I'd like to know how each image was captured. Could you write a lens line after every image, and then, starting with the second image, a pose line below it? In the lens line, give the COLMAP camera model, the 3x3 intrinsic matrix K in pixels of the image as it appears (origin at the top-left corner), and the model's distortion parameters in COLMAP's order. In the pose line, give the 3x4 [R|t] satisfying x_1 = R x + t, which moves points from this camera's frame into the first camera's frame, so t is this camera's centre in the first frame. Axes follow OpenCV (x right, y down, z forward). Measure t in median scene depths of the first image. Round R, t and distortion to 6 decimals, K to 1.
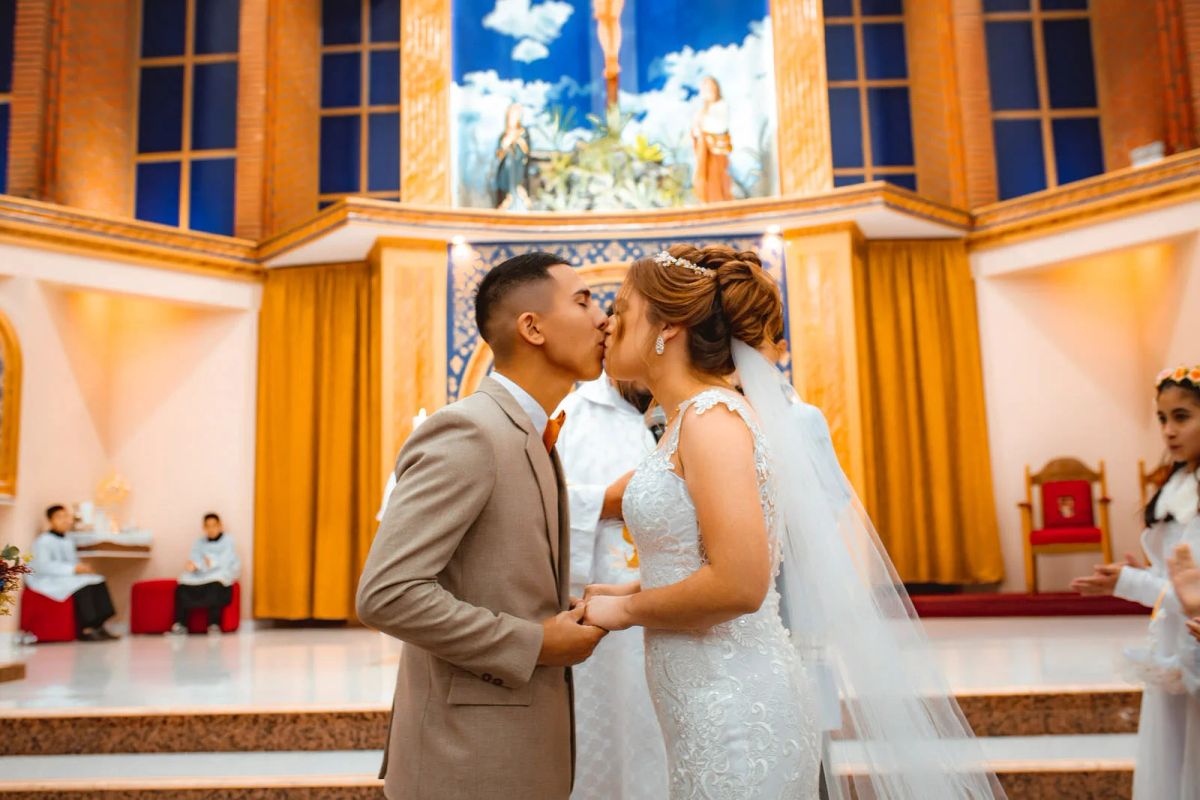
lens RADIAL K [[1152.9, 0, 600.0], [0, 1152.9, 400.0], [0, 0, 1]] dist [-0.060877, 0.093491]
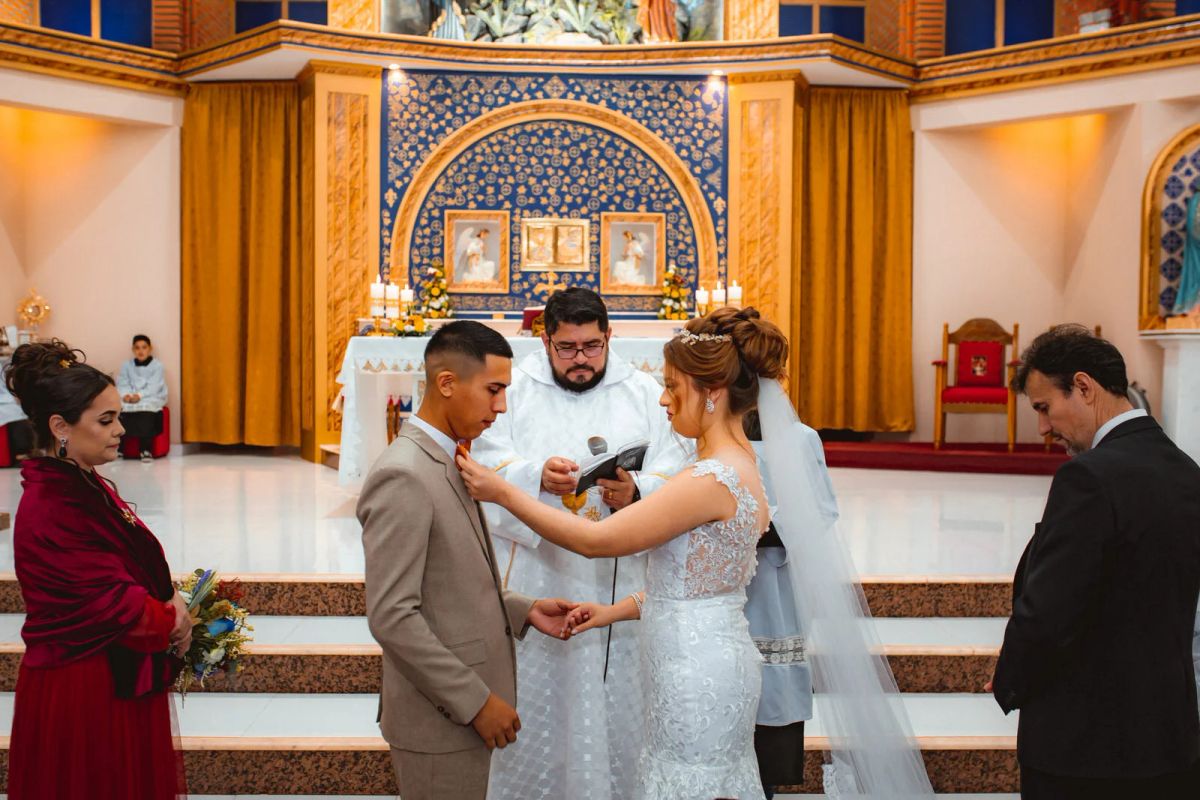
lens RADIAL K [[1226.6, 0, 588.3], [0, 1226.6, 416.2], [0, 0, 1]] dist [-0.034651, 0.033439]
pose [[0.996598, 0.031745, 0.076052, -0.028930], [-0.045874, 0.980334, 0.191940, -0.054691], [-0.068463, -0.194775, 0.978456, -0.071244]]
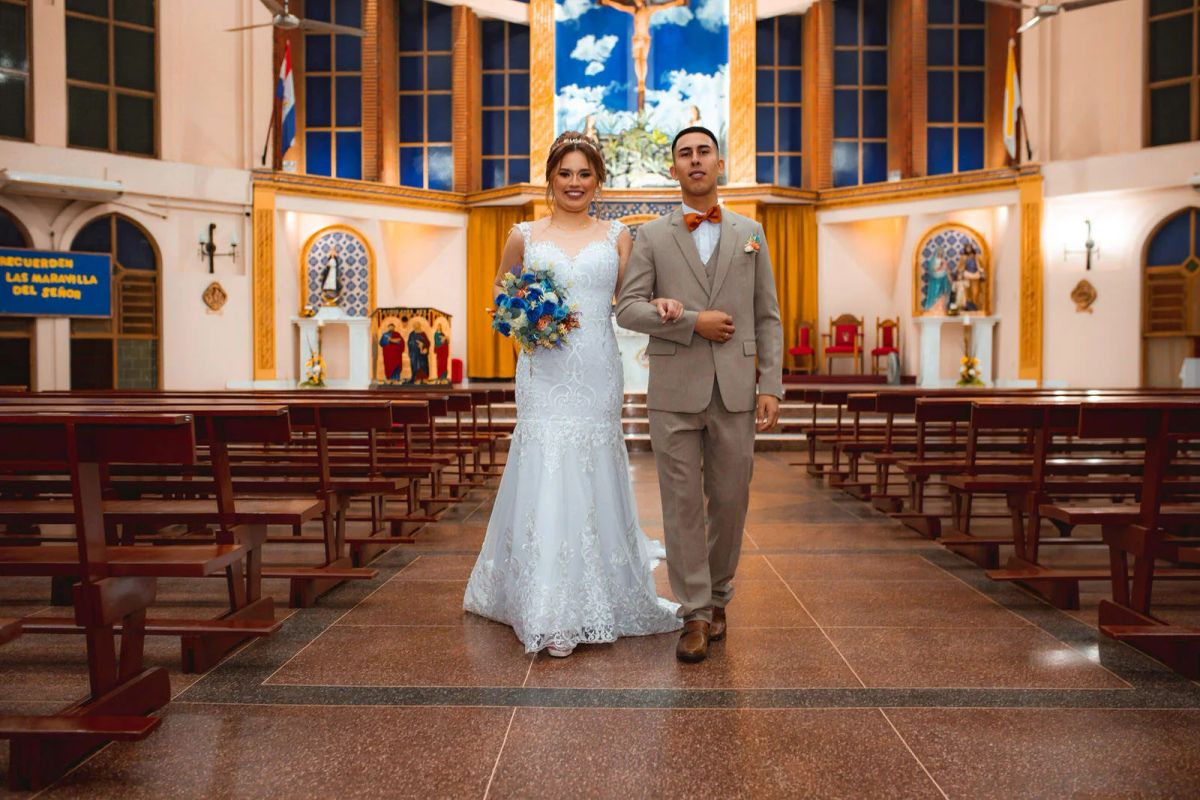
lens RADIAL K [[1152.9, 0, 600.0], [0, 1152.9, 400.0], [0, 0, 1]] dist [-0.060877, 0.093491]
pose [[0.999463, 0.025490, 0.020608, -0.100272], [-0.028757, 0.983595, 0.178082, -0.153593], [-0.015731, -0.178579, 0.983800, -1.098395]]
